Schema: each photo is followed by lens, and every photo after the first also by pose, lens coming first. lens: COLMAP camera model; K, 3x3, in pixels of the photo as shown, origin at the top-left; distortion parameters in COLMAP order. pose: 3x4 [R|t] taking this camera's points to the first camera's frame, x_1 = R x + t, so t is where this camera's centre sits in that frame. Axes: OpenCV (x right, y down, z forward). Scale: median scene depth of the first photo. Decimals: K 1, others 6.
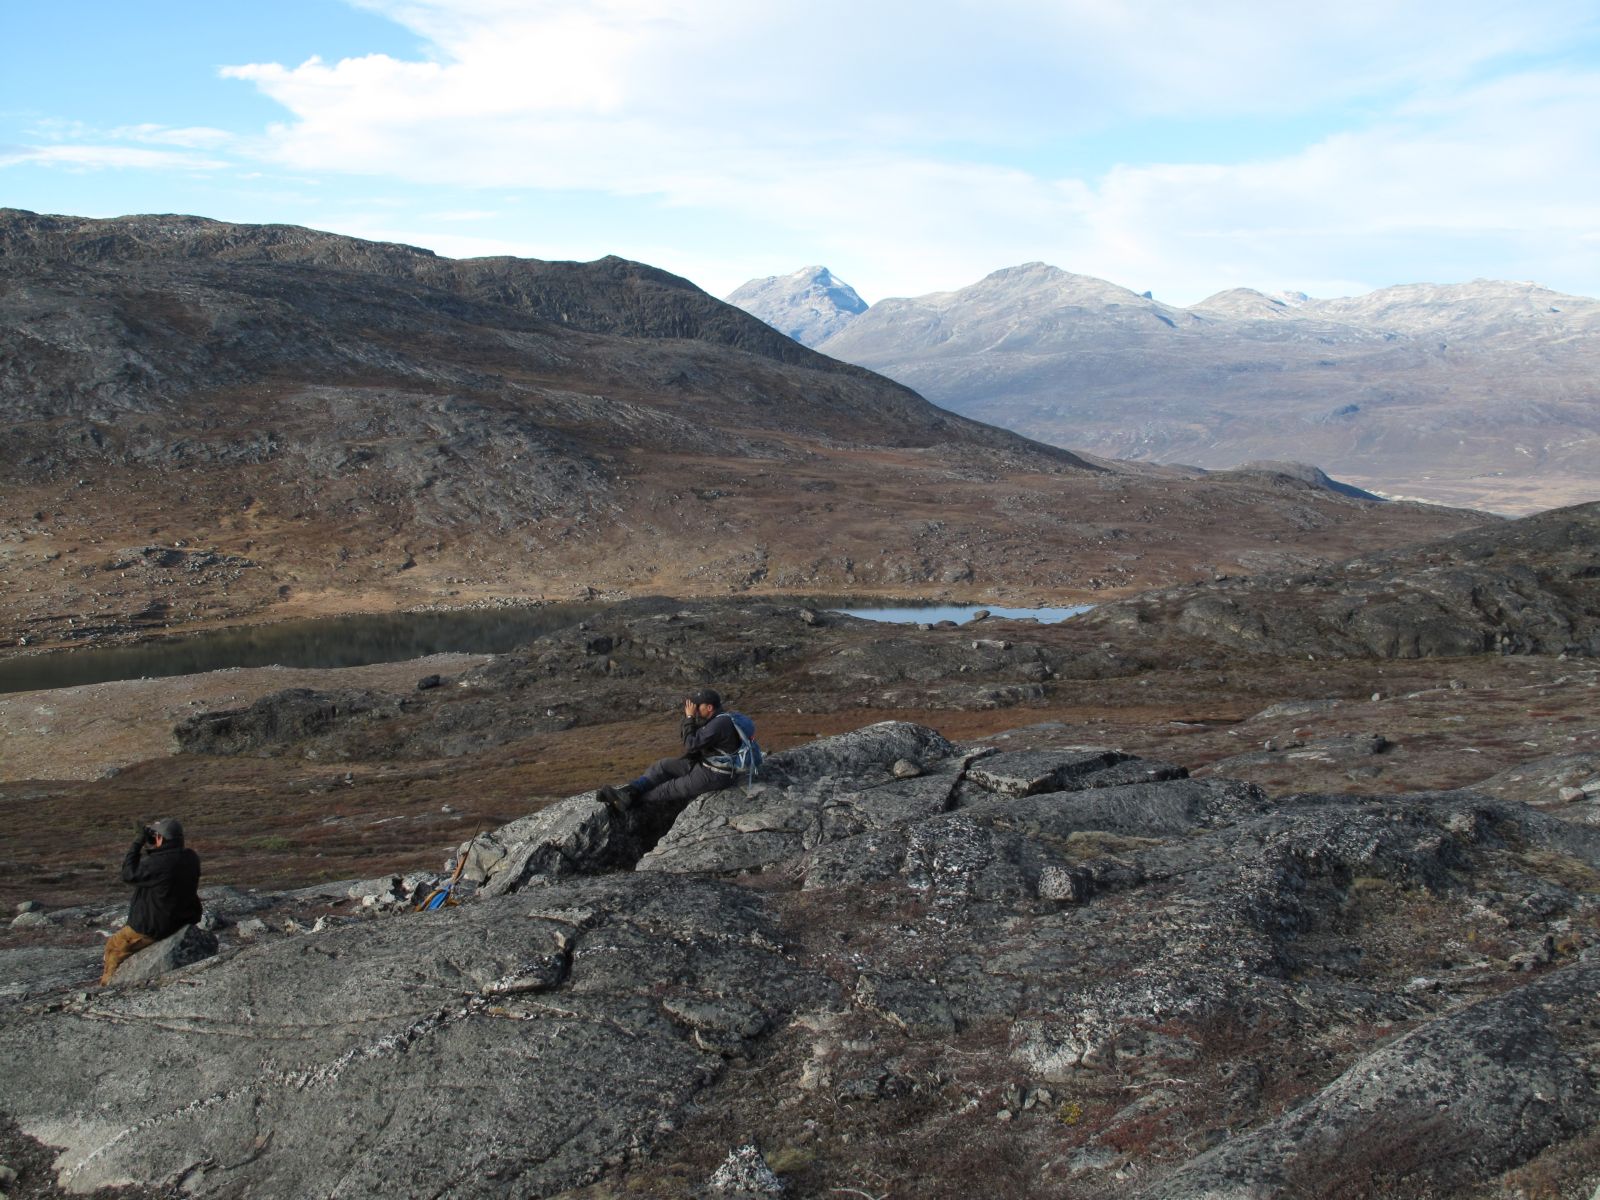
lens RADIAL K [[1955.6, 0, 784.7], [0, 1955.6, 596.0], [0, 0, 1]] dist [-0.106282, 0.123586]
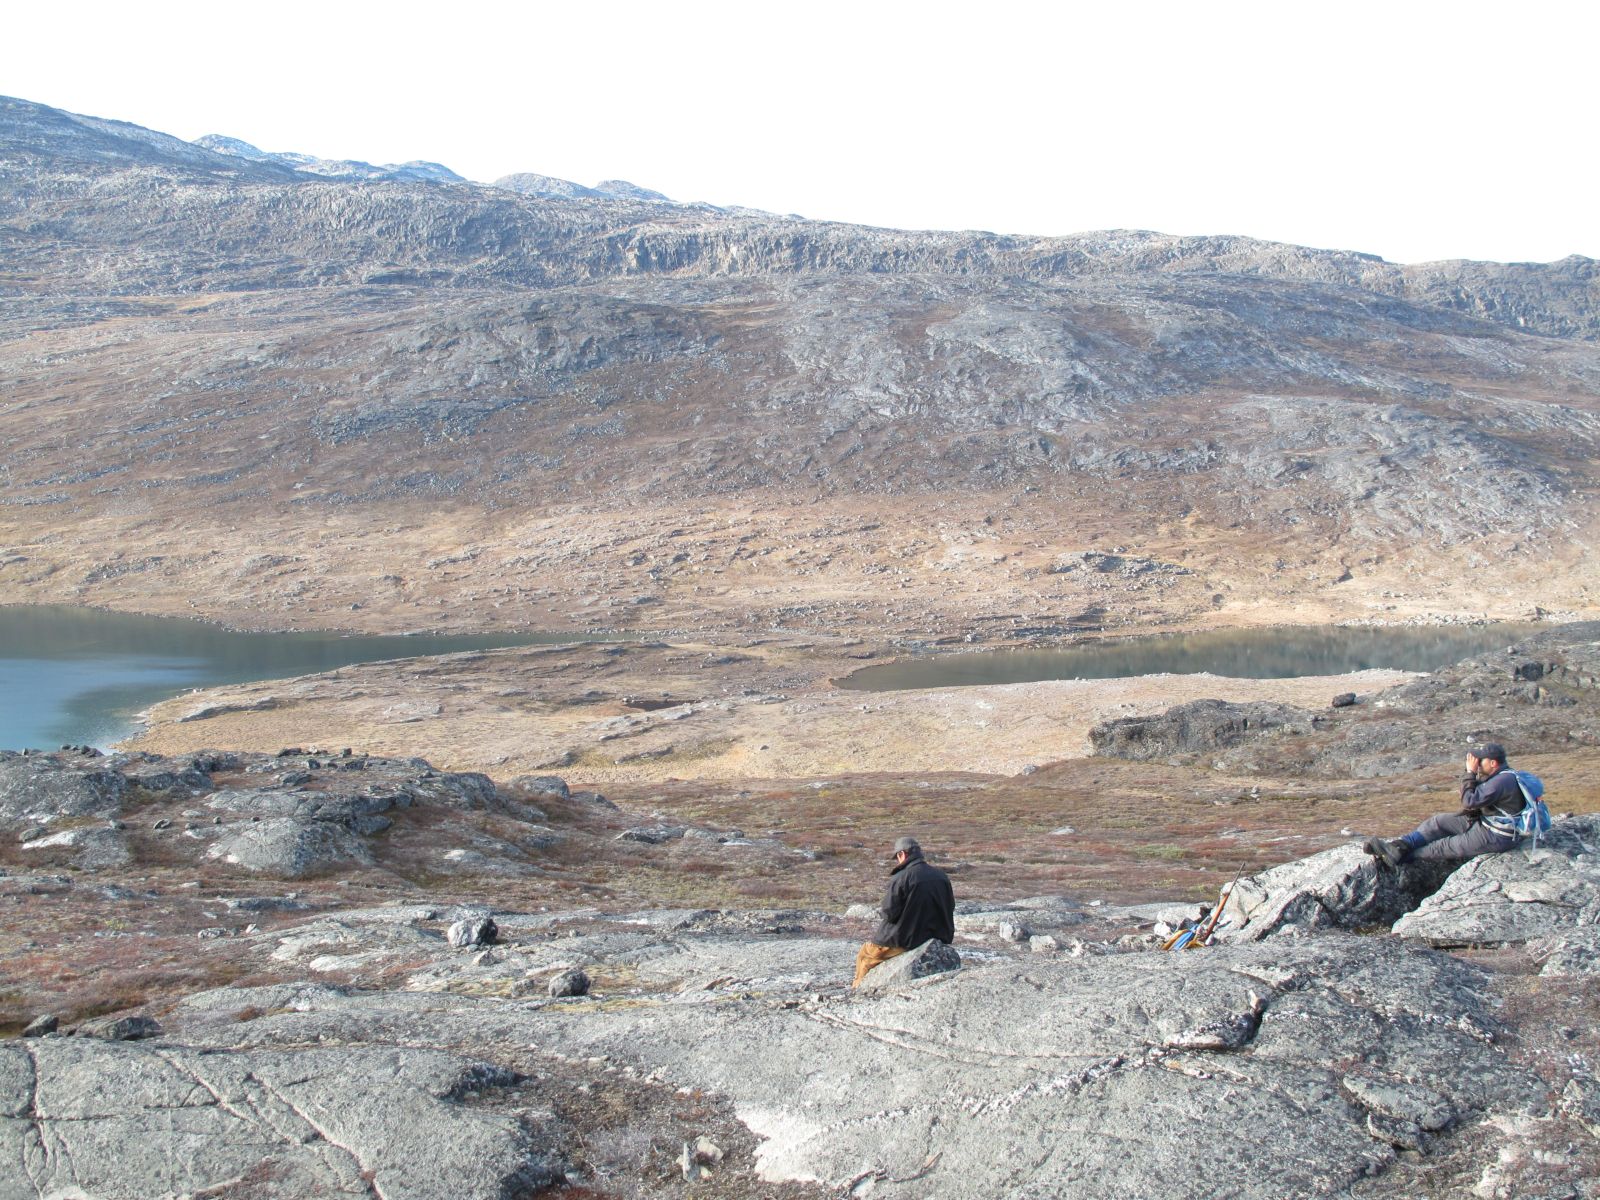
lens RADIAL K [[1955.6, 0, 784.7], [0, 1955.6, 596.0], [0, 0, 1]] dist [-0.106282, 0.123586]
pose [[0.882062, 0.035076, -0.469826, 0.096641], [-0.036071, 0.999325, 0.006886, -0.017417], [0.469750, 0.010873, 0.882732, 0.027748]]
